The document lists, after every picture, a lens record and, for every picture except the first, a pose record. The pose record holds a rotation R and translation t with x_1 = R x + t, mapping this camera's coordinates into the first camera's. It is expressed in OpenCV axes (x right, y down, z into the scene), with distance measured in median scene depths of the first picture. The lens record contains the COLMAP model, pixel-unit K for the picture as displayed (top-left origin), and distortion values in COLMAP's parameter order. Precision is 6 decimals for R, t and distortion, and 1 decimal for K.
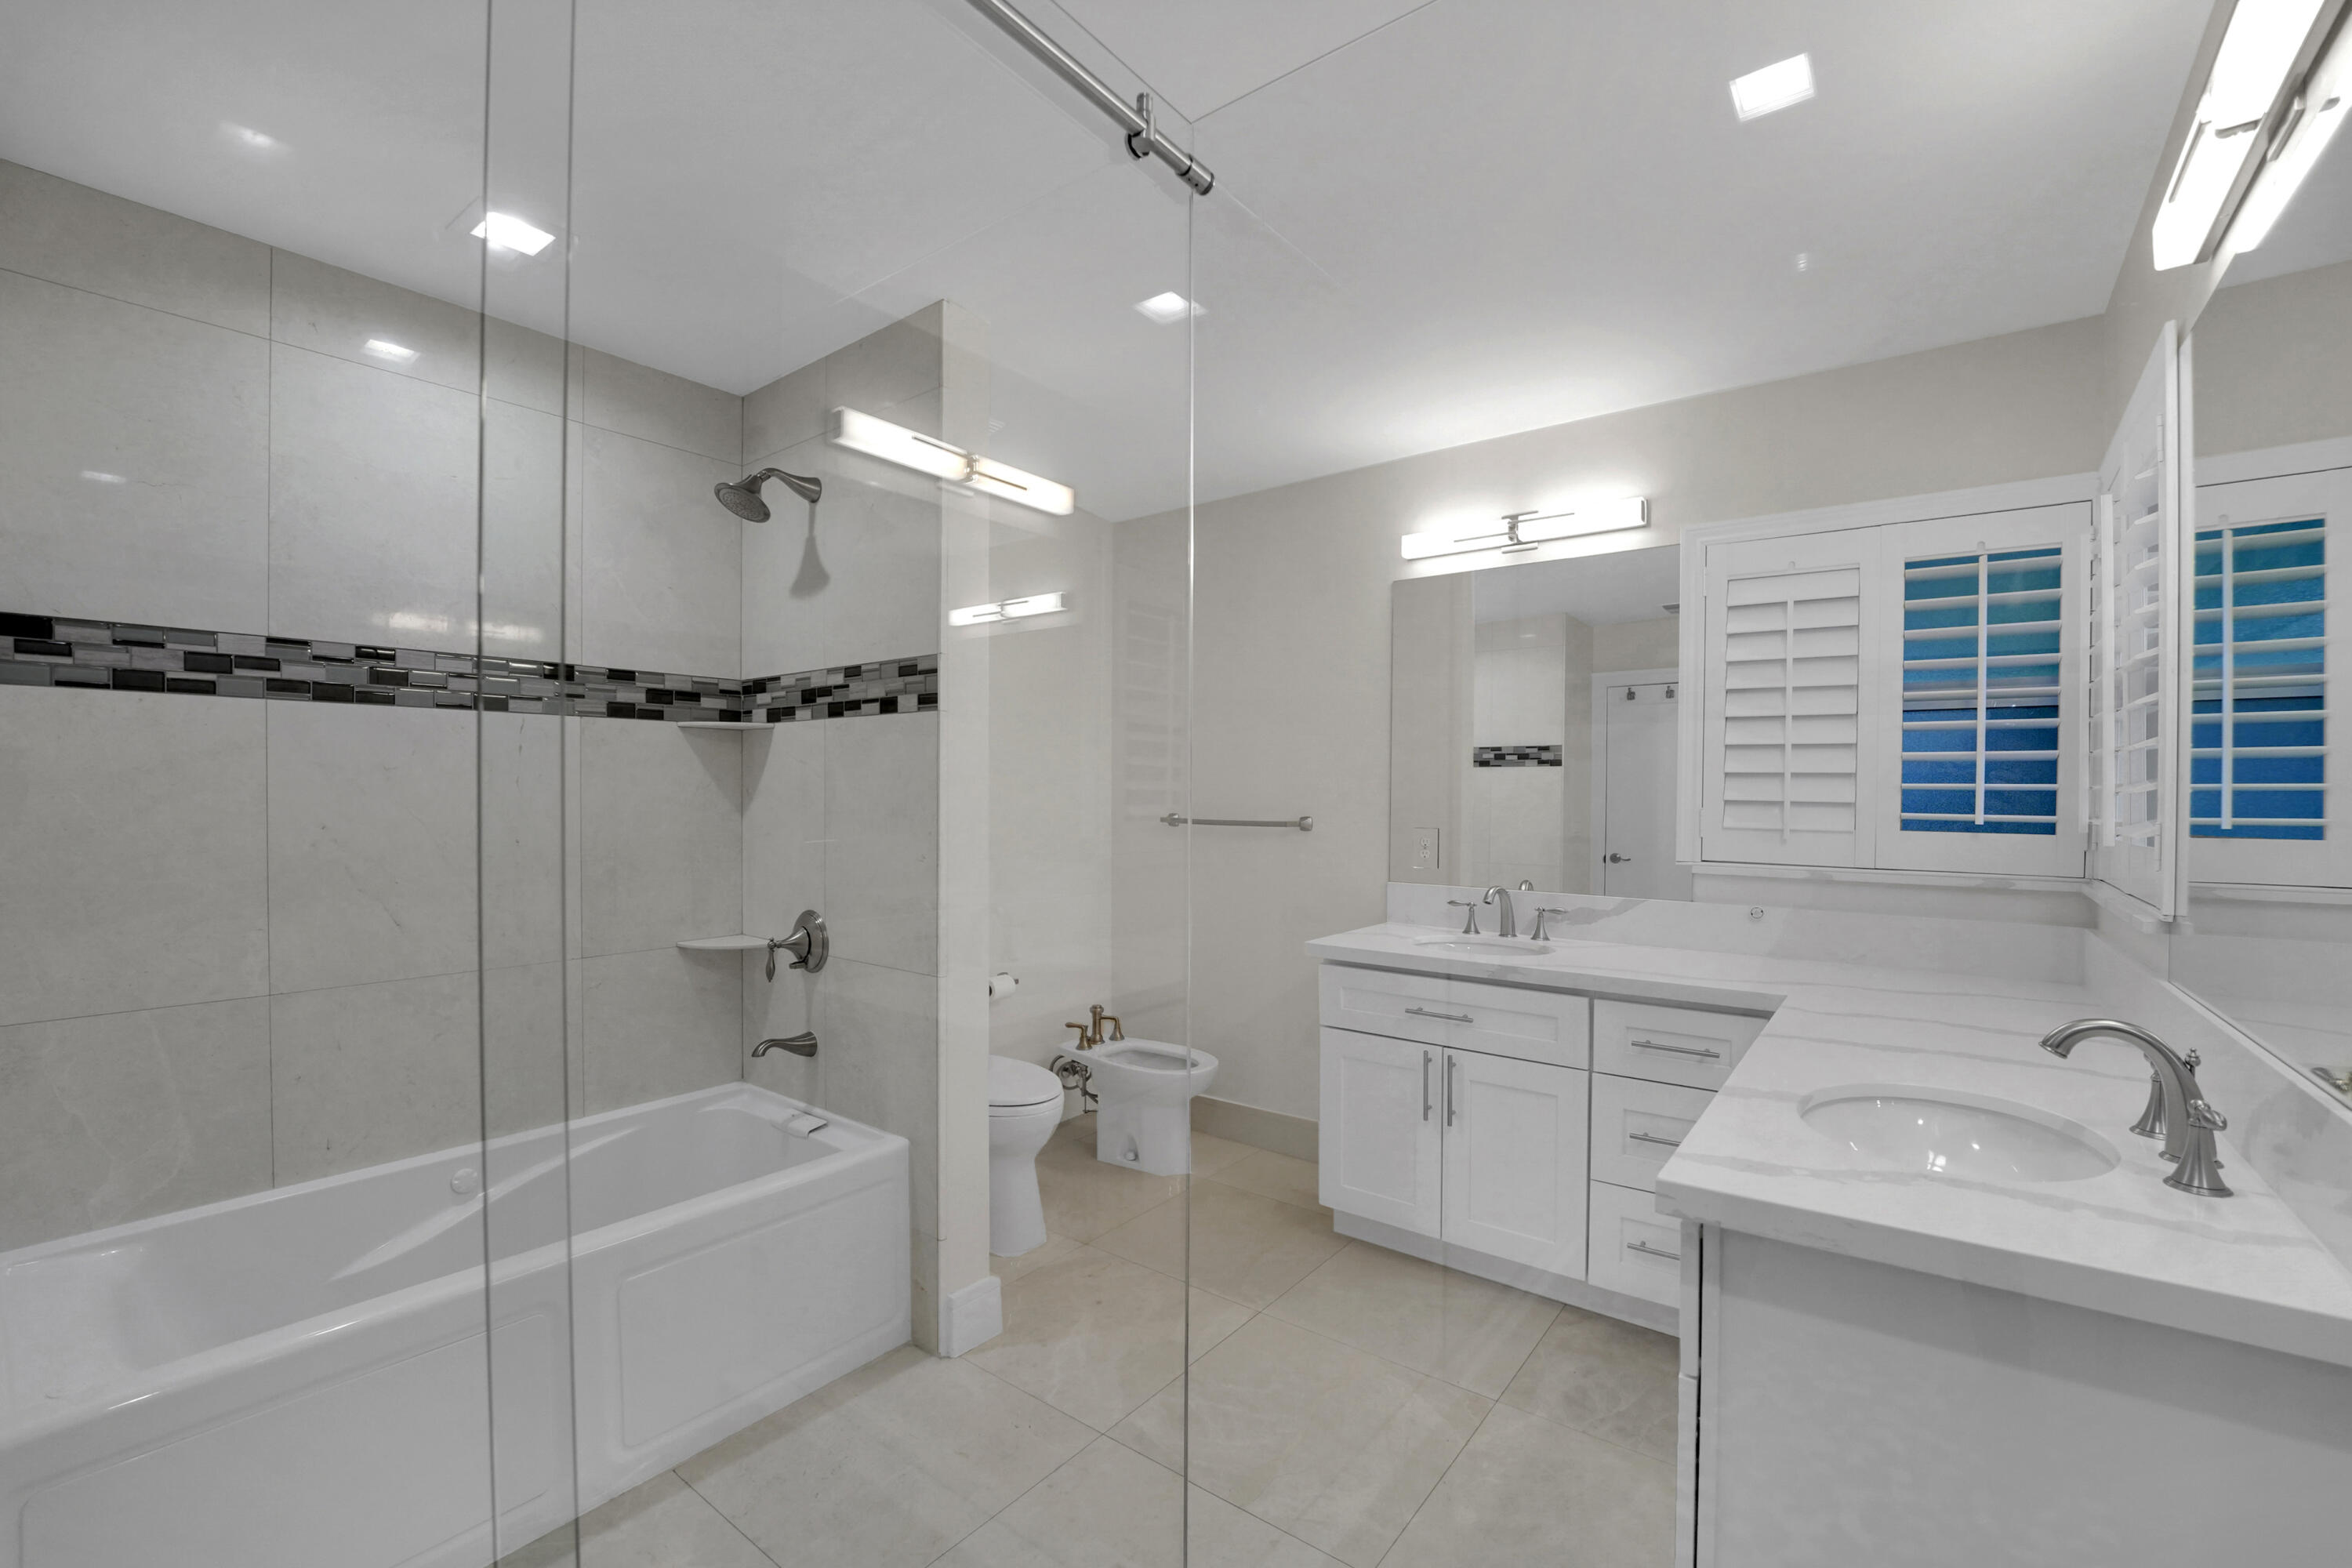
lens RADIAL K [[974.4, 0, 1167.8], [0, 974.4, 791.4], [0, 0, 1]] dist [-0.026783, 0.000435]
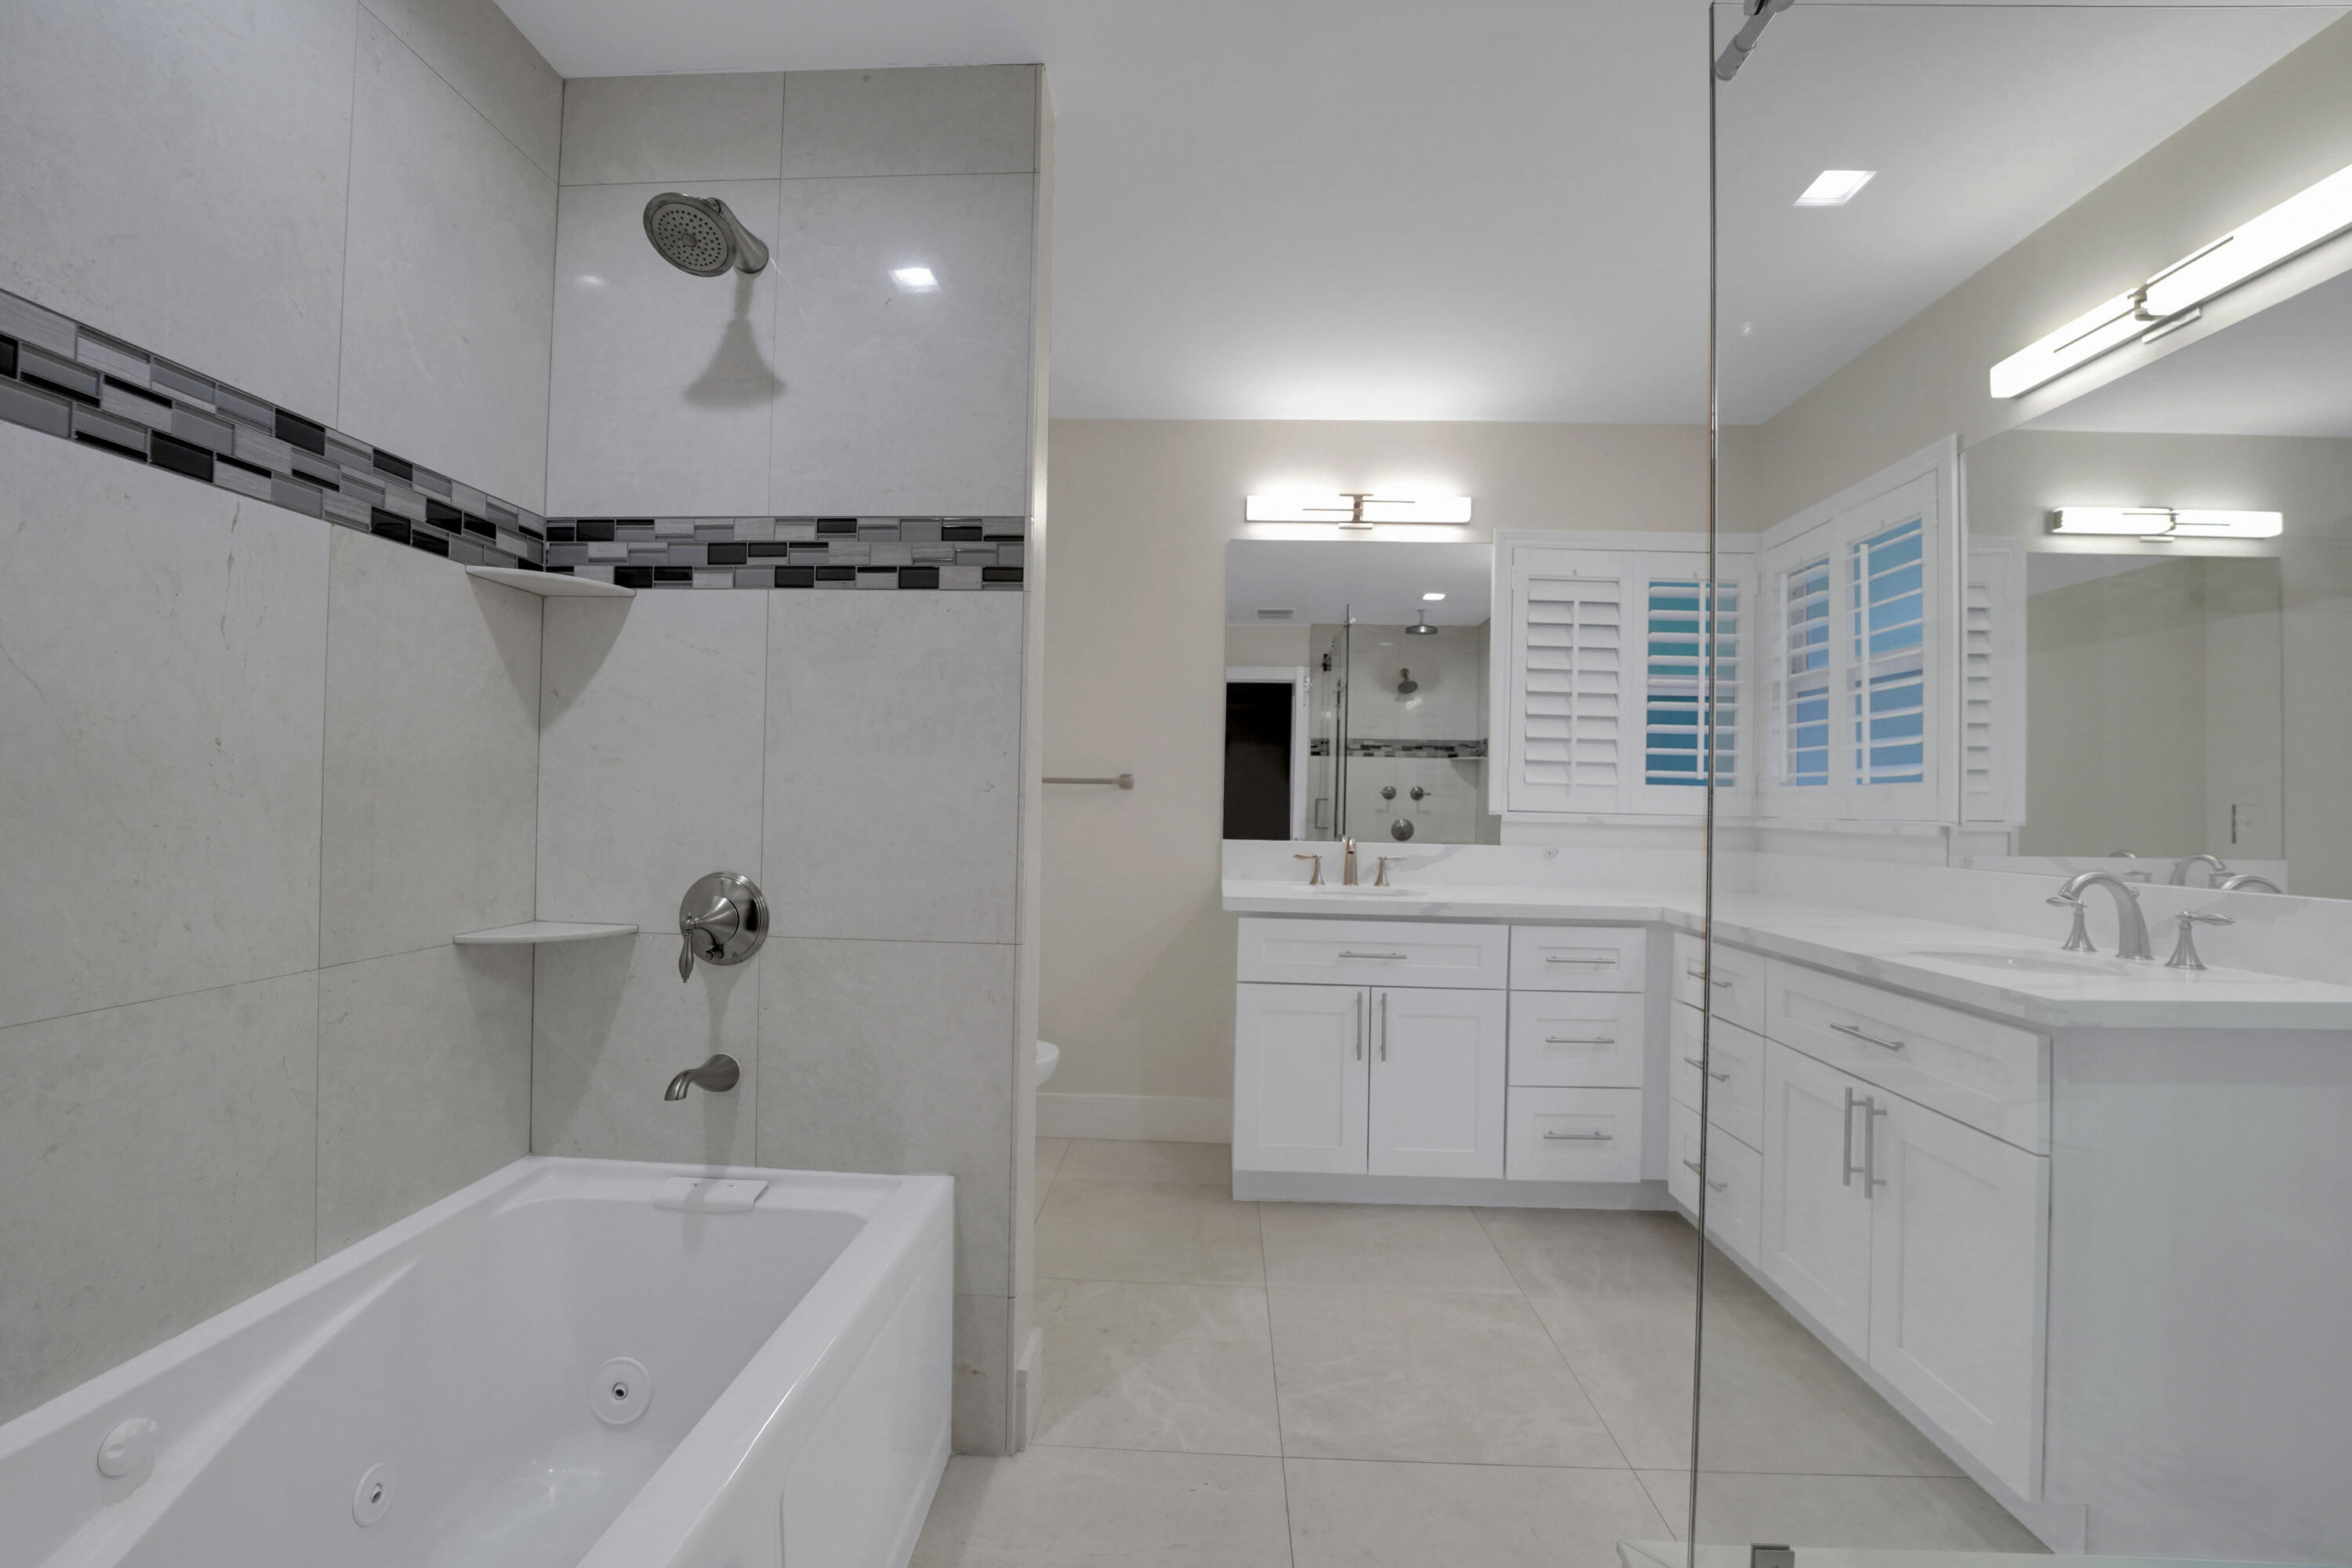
lens RADIAL K [[974.4, 0, 1175.4], [0, 974.4, 781.7], [0, 0, 1]] dist [-0.026783, 0.000435]
pose [[0.818056, 0.023187, 0.574671, -0.504682], [-0.016446, 0.999721, -0.016926, 0.067117], [-0.574903, 0.004395, 0.818210, 0.277265]]
